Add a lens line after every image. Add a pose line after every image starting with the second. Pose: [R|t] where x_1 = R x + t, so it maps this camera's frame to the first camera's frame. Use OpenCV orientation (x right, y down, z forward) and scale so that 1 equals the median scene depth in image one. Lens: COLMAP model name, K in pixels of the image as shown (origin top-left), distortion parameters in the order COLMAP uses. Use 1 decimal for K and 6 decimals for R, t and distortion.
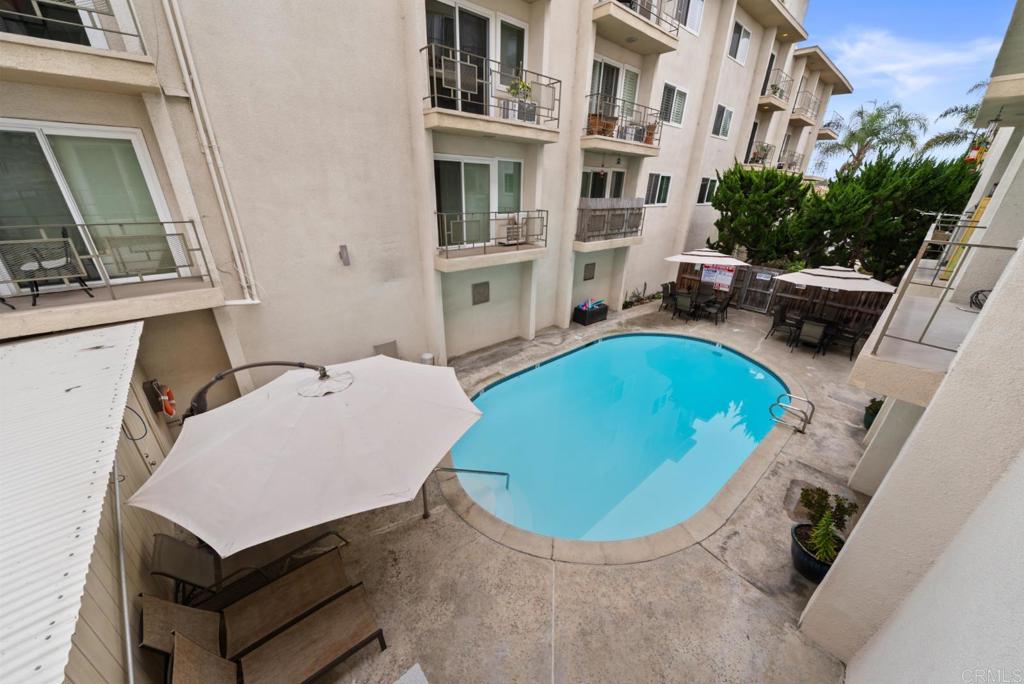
lens RADIAL K [[353.6, 0, 507.8], [0, 353.6, 345.7], [0, 0, 1]] dist [-0.001072, -0.000187]
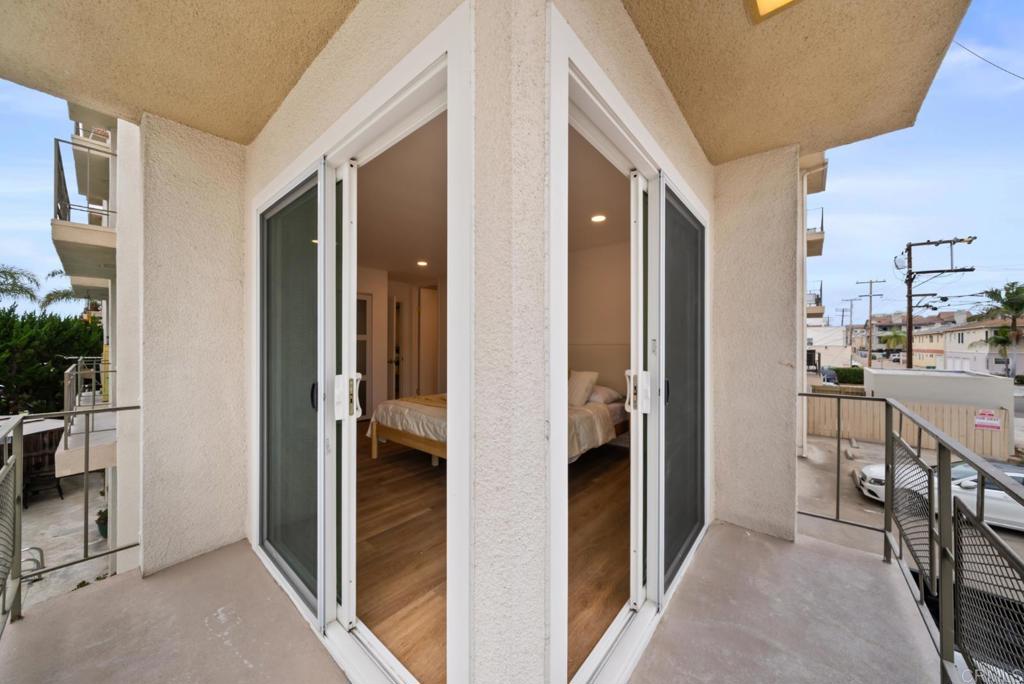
lens RADIAL K [[350.7, 0, 509.6], [0, 350.7, 337.1], [0, 0, 1]] dist [-0.000991, -0.000087]
pose [[-0.153010, -0.006198, 0.988205, -0.167002], [0.403294, 0.912528, 0.068168, 0.062320], [-0.902187, 0.408967, -0.137126, -0.161080]]
